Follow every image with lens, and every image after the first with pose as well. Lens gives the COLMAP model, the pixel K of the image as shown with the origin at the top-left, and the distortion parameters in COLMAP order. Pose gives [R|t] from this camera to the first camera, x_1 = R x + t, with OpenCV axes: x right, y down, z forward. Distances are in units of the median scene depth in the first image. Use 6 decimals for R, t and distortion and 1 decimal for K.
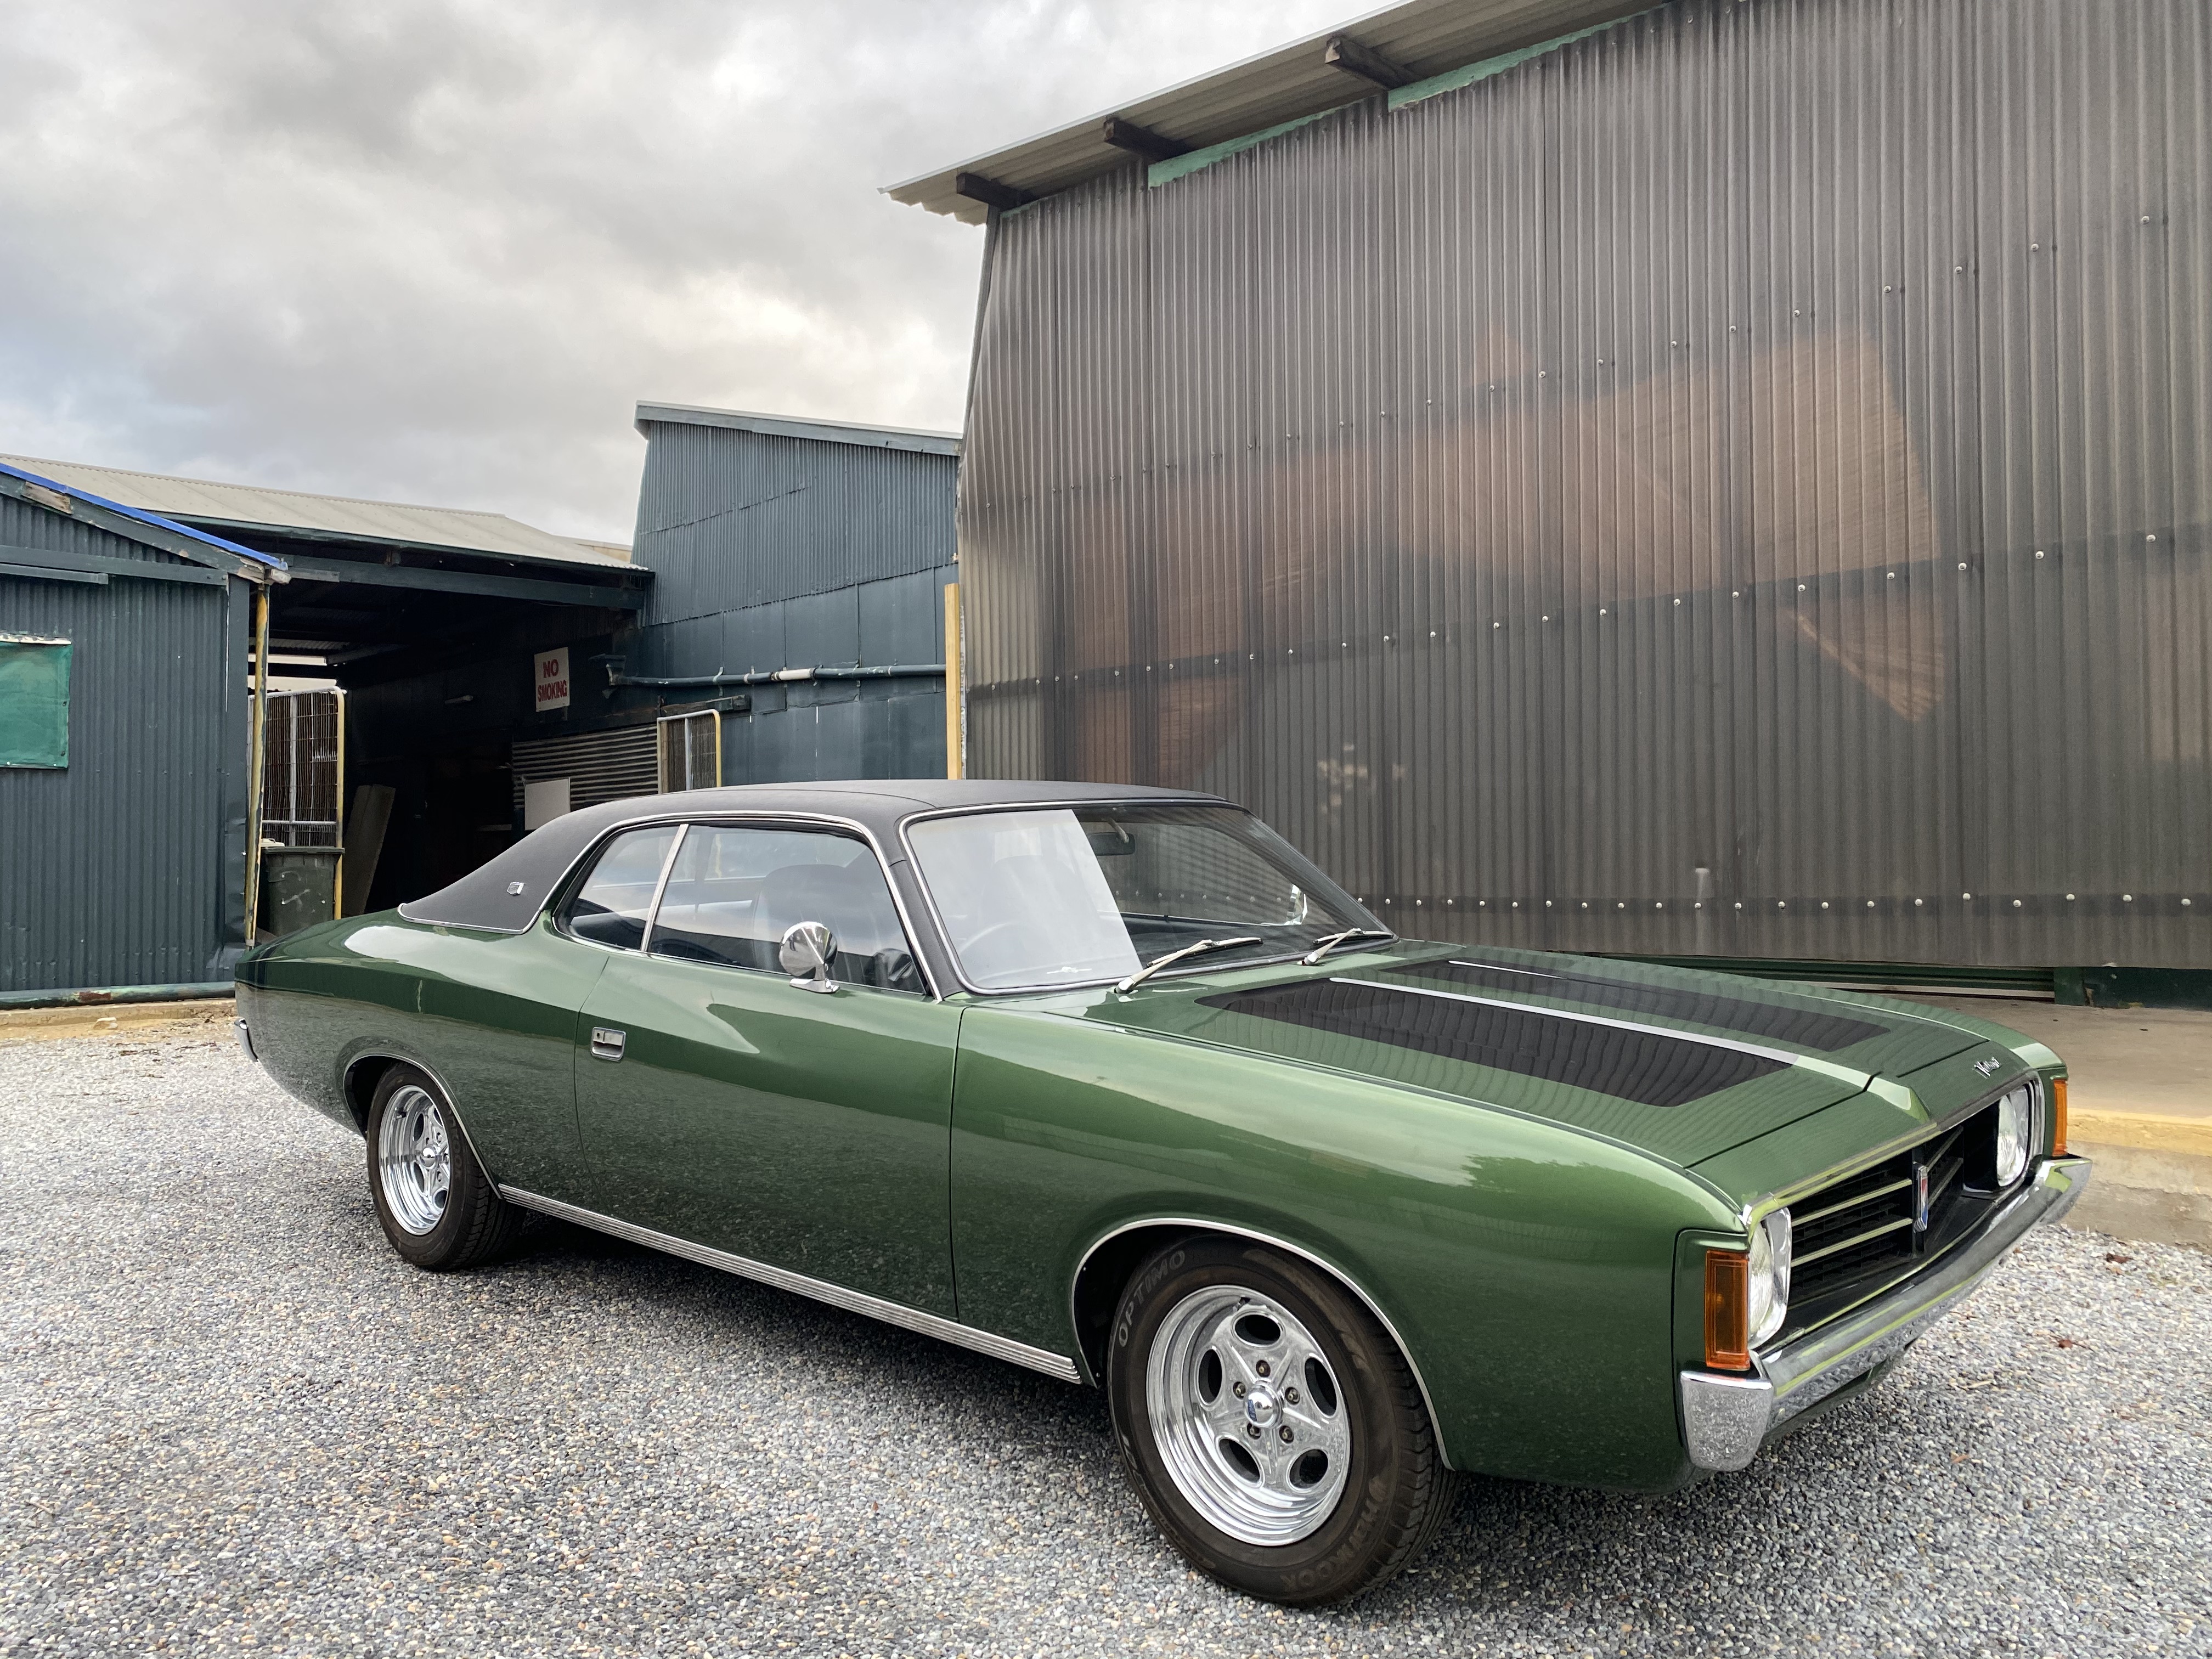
lens RADIAL K [[1606.8, 0, 1104.1], [0, 1606.8, 783.1], [0, 0, 1]] dist [0.032234, -0.055388]
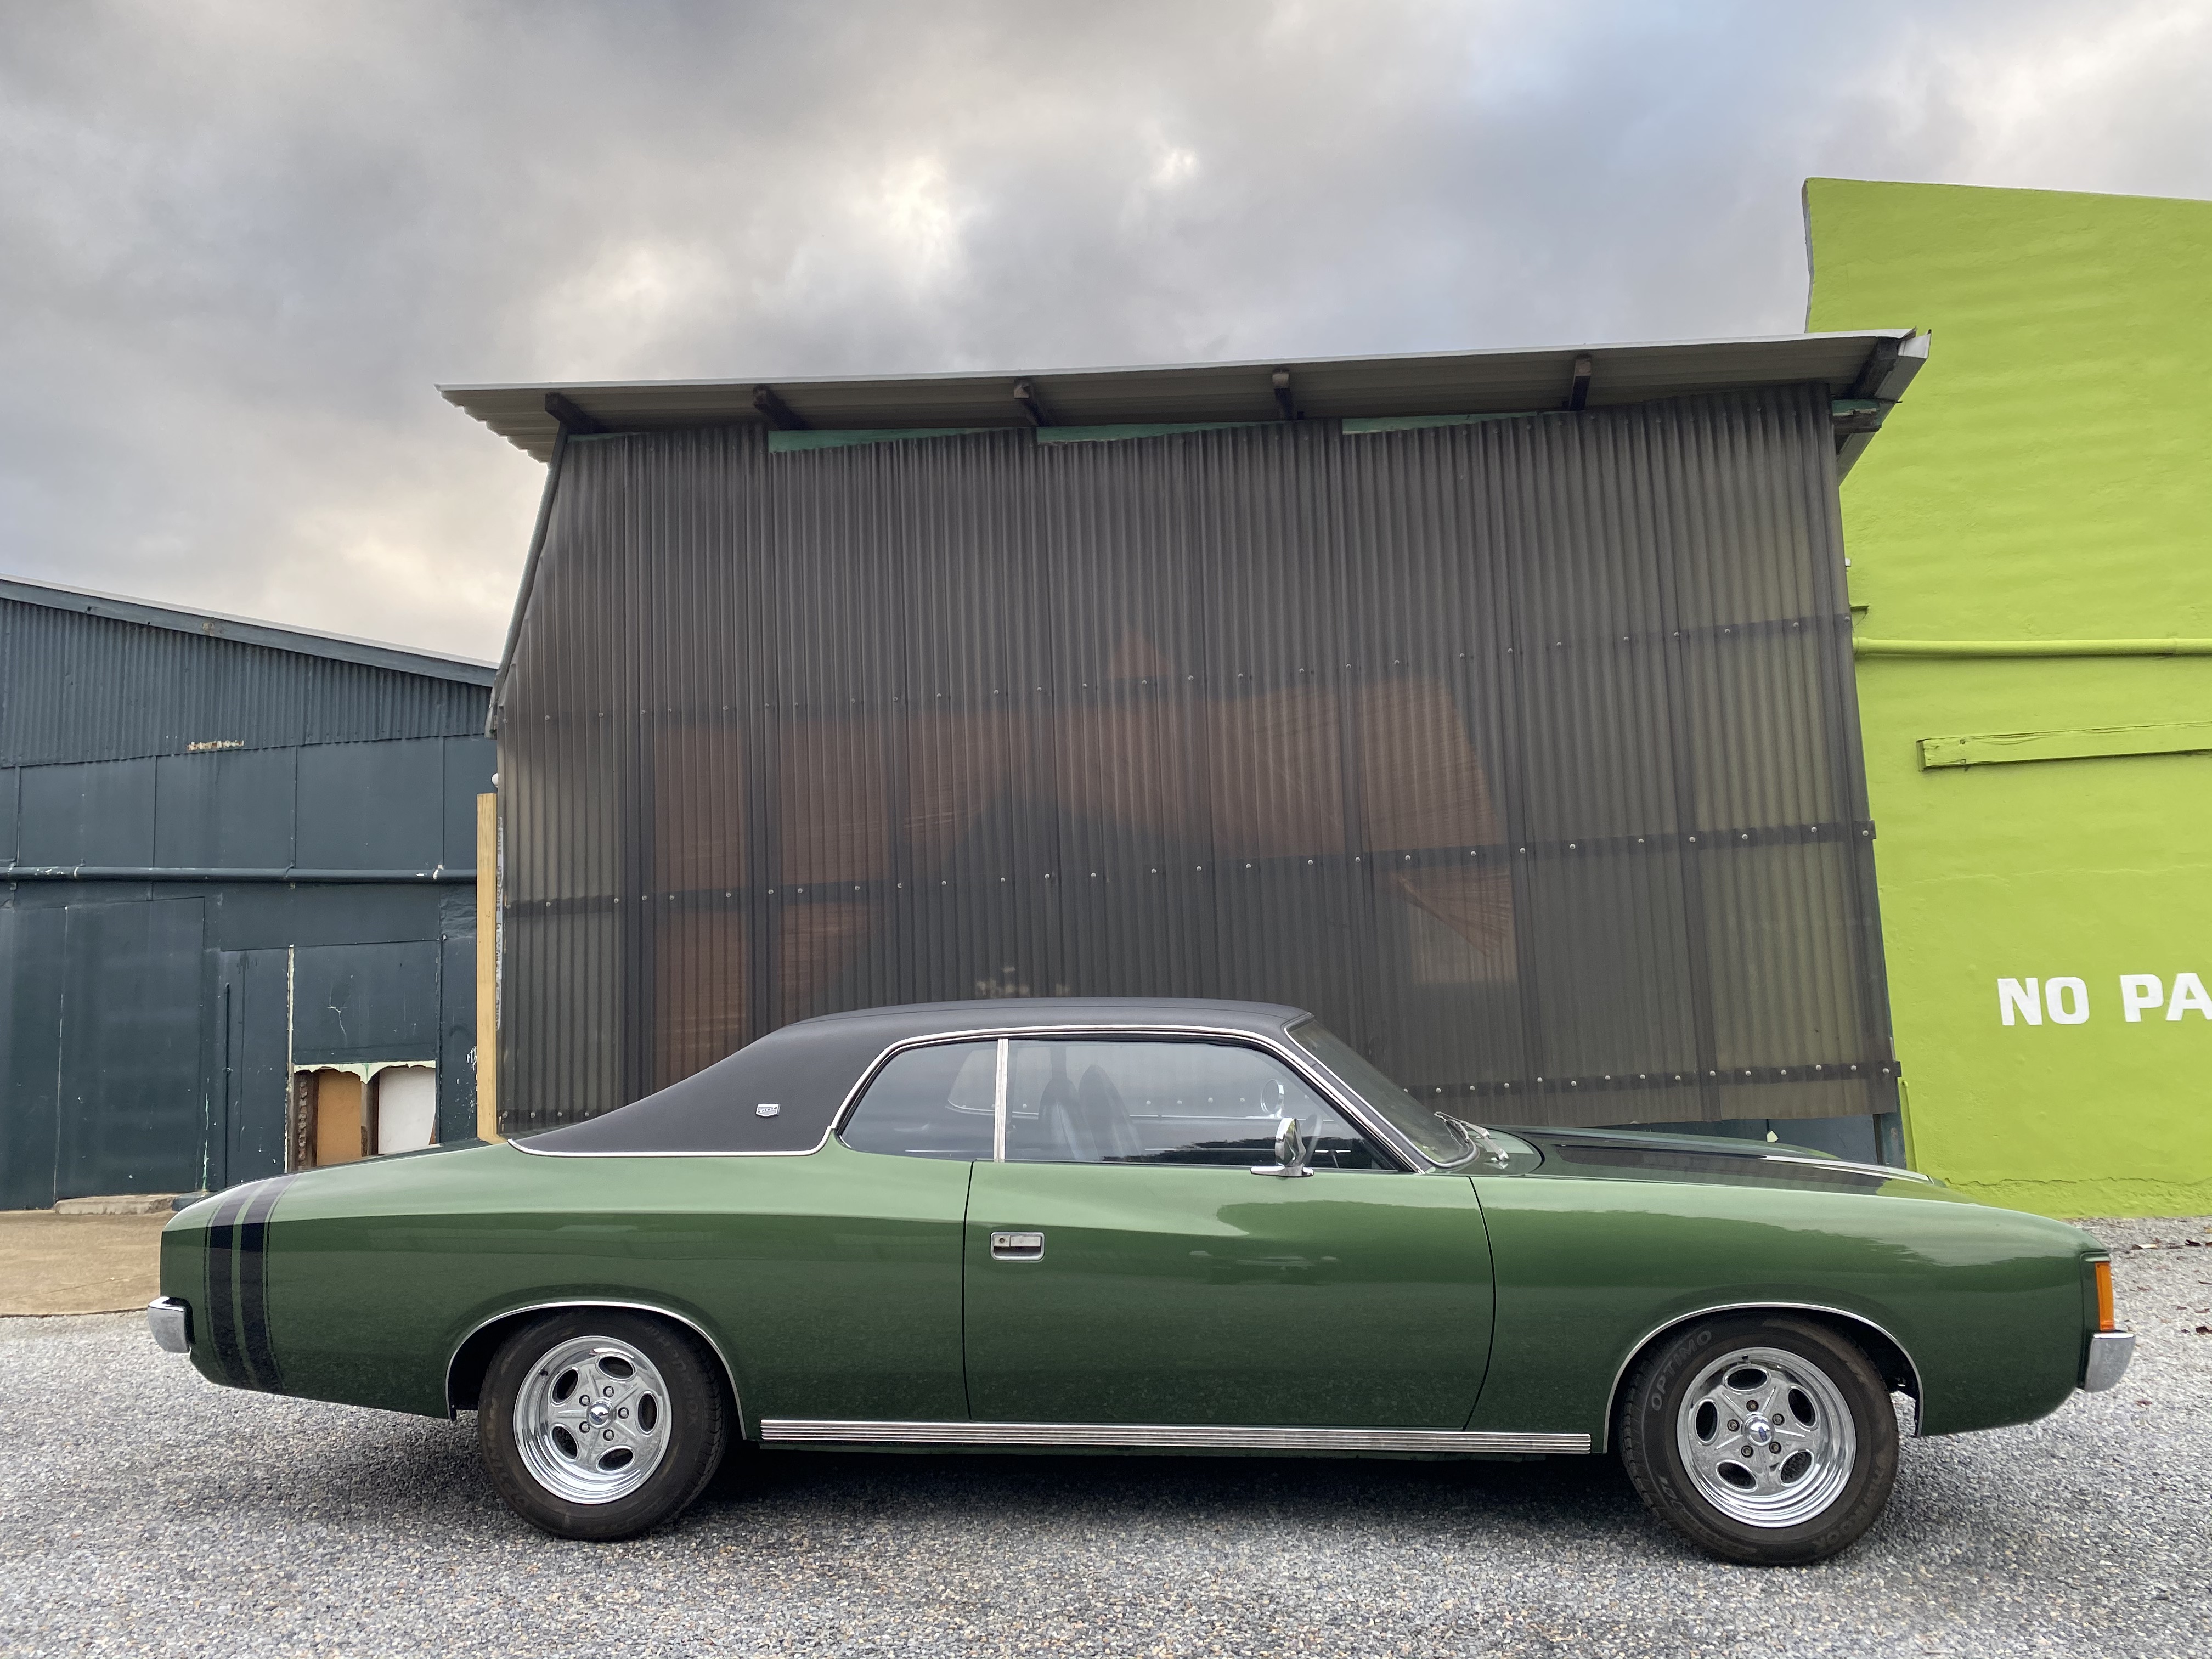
lens RADIAL K [[1702.0, 0, 857.6], [0, 1702.0, 793.5], [0, 0, 1]] dist [0.060068, -0.048558]
pose [[0.818439, 0.064543, 0.570956, -0.533743], [0.005326, 0.992776, -0.119862, -0.001141], [-0.574568, 0.101141, 0.812183, 0.049671]]
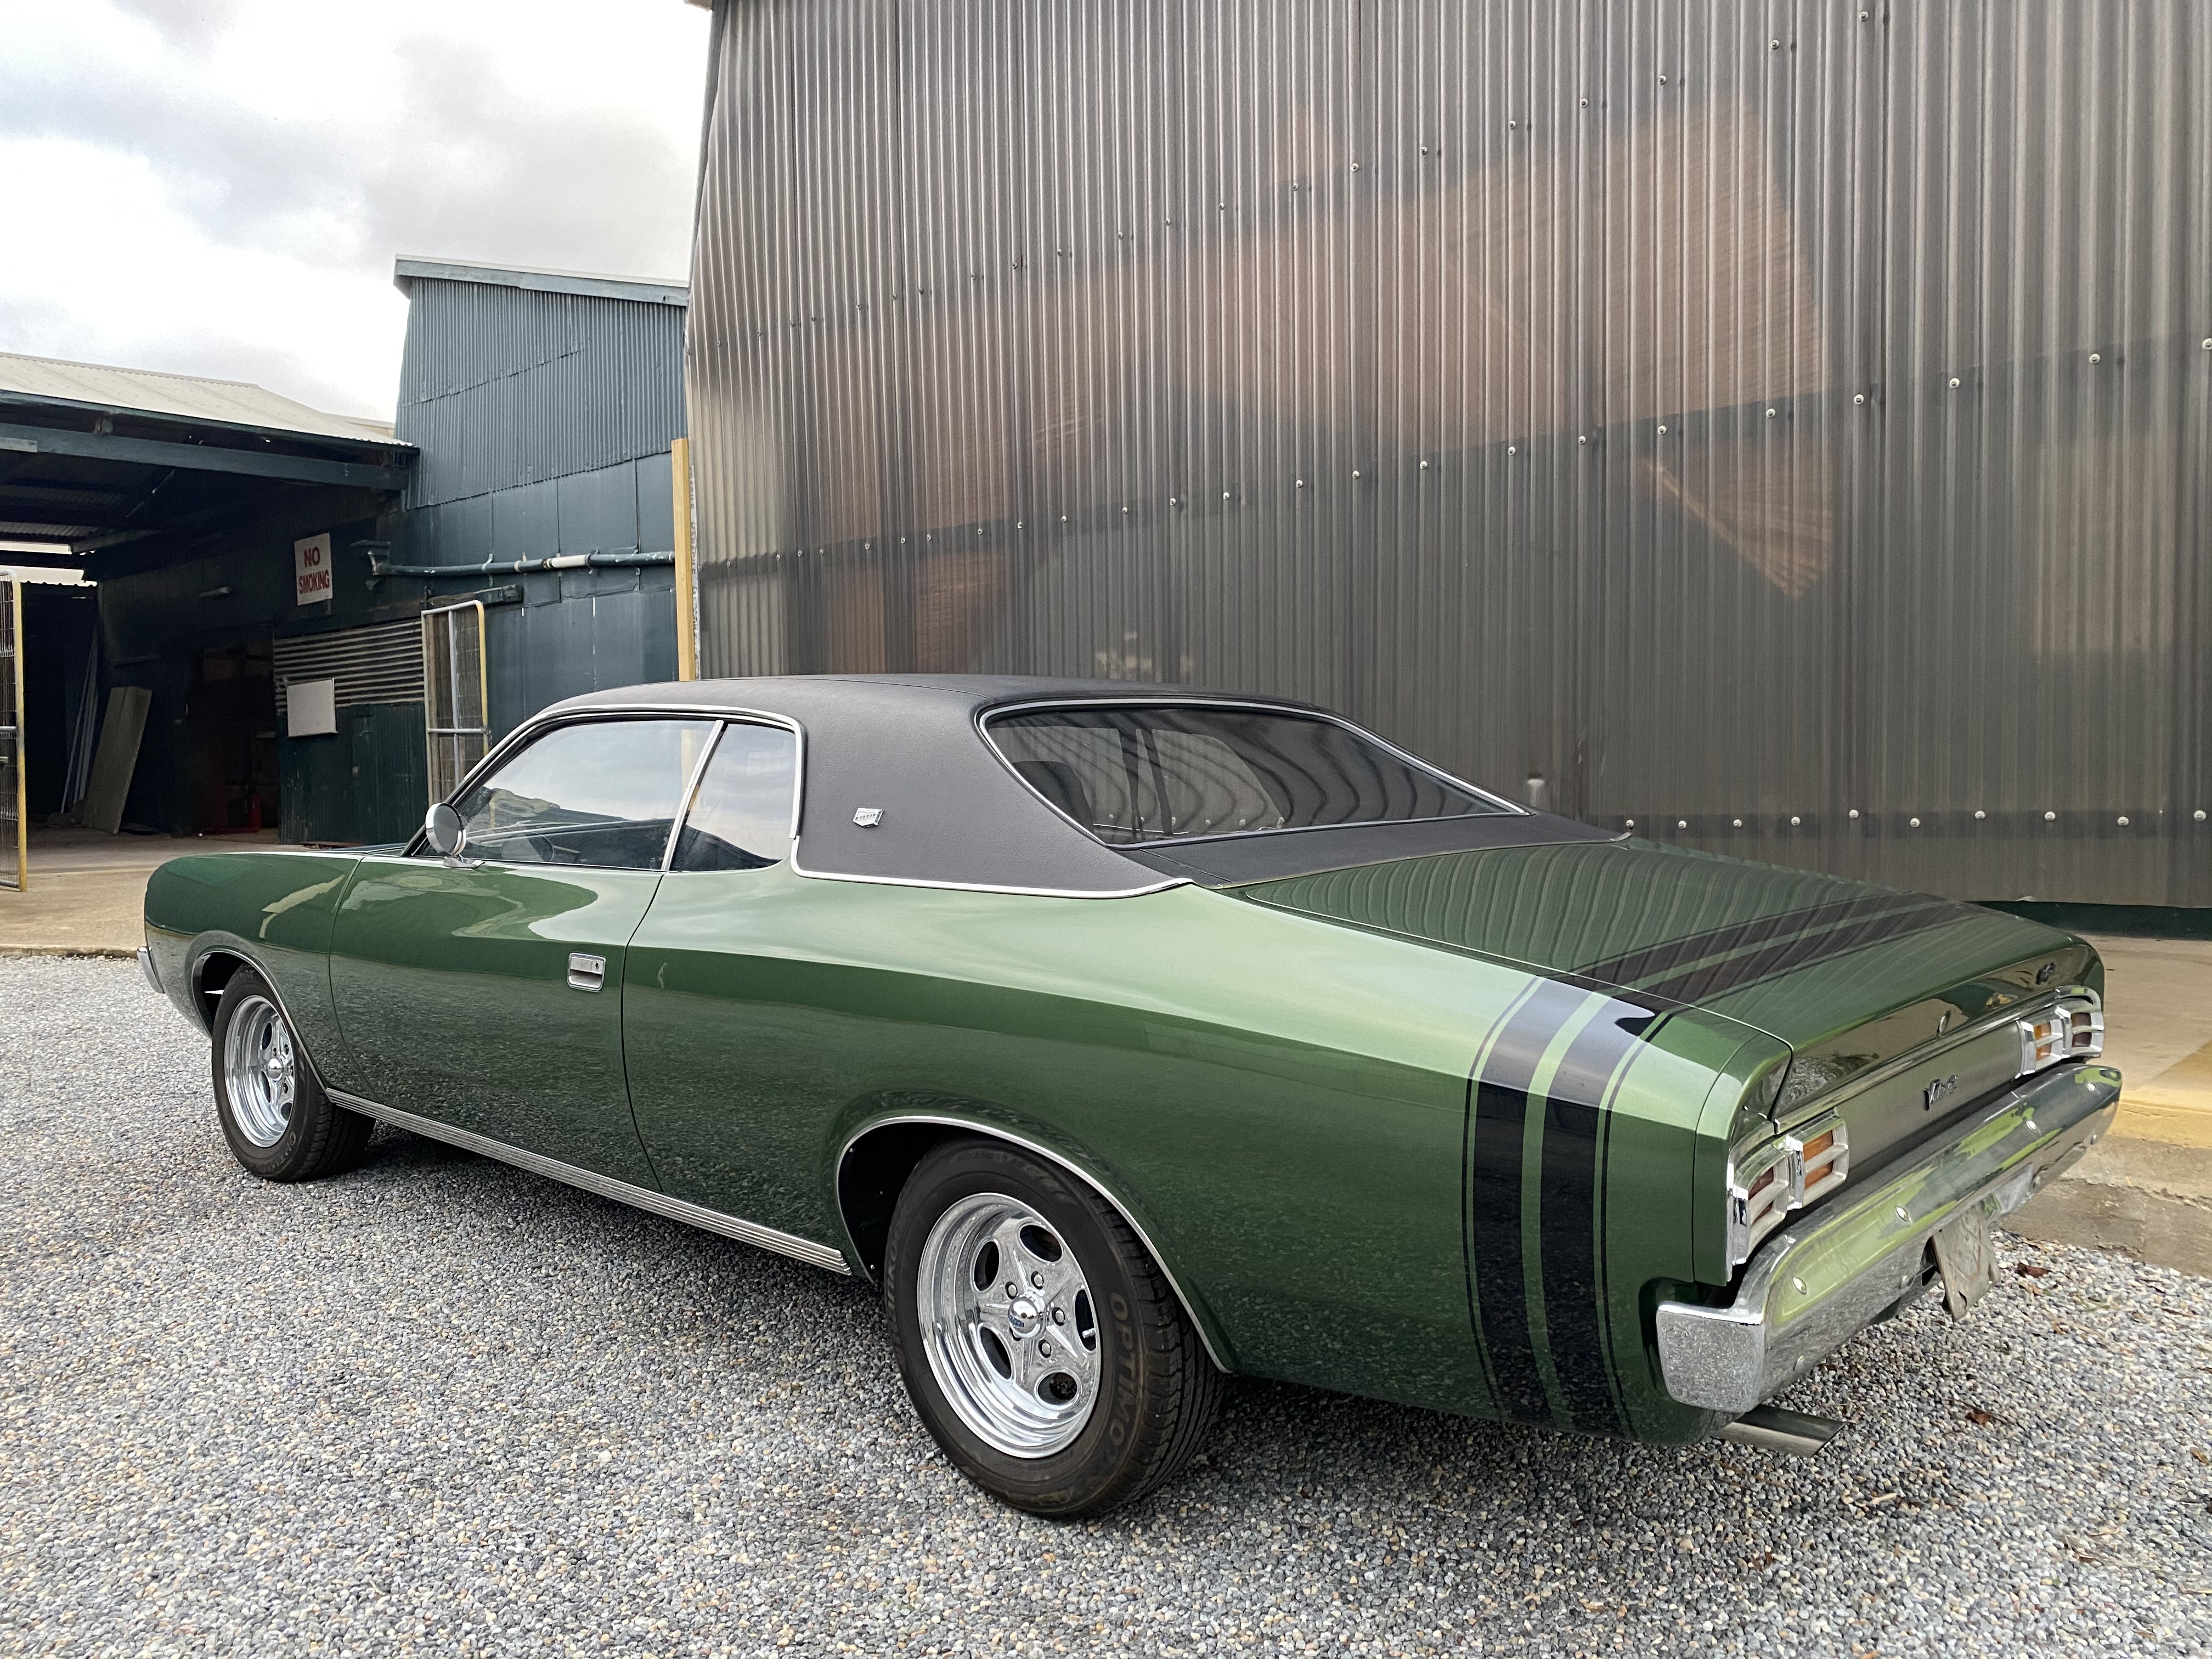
lens RADIAL K [[1606.8, 0, 1104.1], [0, 1606.8, 783.1], [0, 0, 1]] dist [0.032234, -0.055388]
pose [[0.996696, -0.004301, 0.081103, 0.059488], [-0.000483, 0.998265, 0.058876, 0.004832], [-0.081216, -0.058720, 0.994965, 0.140794]]
